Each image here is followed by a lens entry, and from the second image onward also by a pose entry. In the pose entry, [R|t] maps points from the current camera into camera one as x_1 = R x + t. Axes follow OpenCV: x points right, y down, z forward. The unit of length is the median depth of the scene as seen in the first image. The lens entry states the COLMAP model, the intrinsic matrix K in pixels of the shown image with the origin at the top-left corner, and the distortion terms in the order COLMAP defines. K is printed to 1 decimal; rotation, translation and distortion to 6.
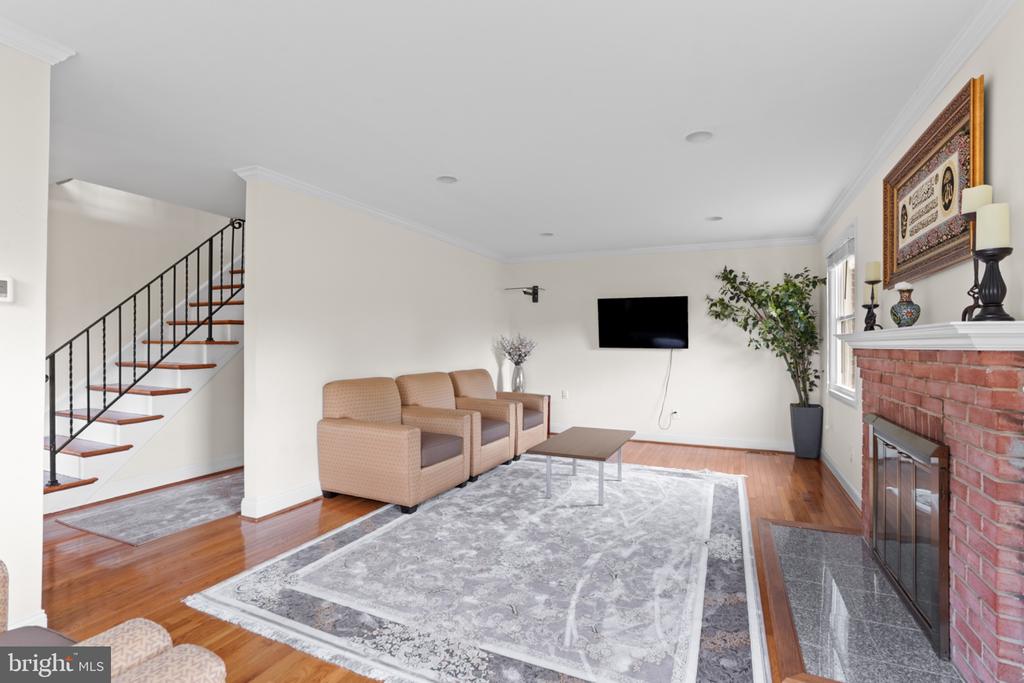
lens RADIAL K [[475.1, 0, 505.1], [0, 475.1, 330.7], [0, 0, 1]] dist [-0.055221, 0.030843]
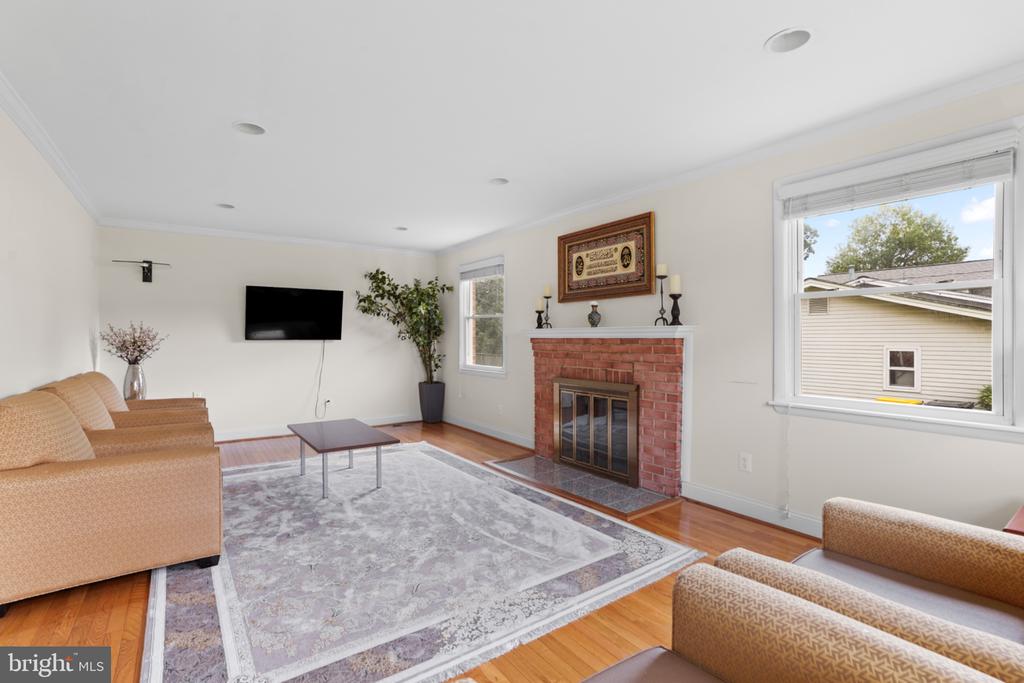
lens RADIAL K [[475.1, 0, 505.1], [0, 475.1, 330.7], [0, 0, 1]] dist [-0.055221, 0.030843]
pose [[0.502014, 0.007075, 0.864831, -0.607700], [-0.022531, 0.999734, 0.004901, 0.005908], [-0.864566, -0.021946, 0.502040, 0.244339]]
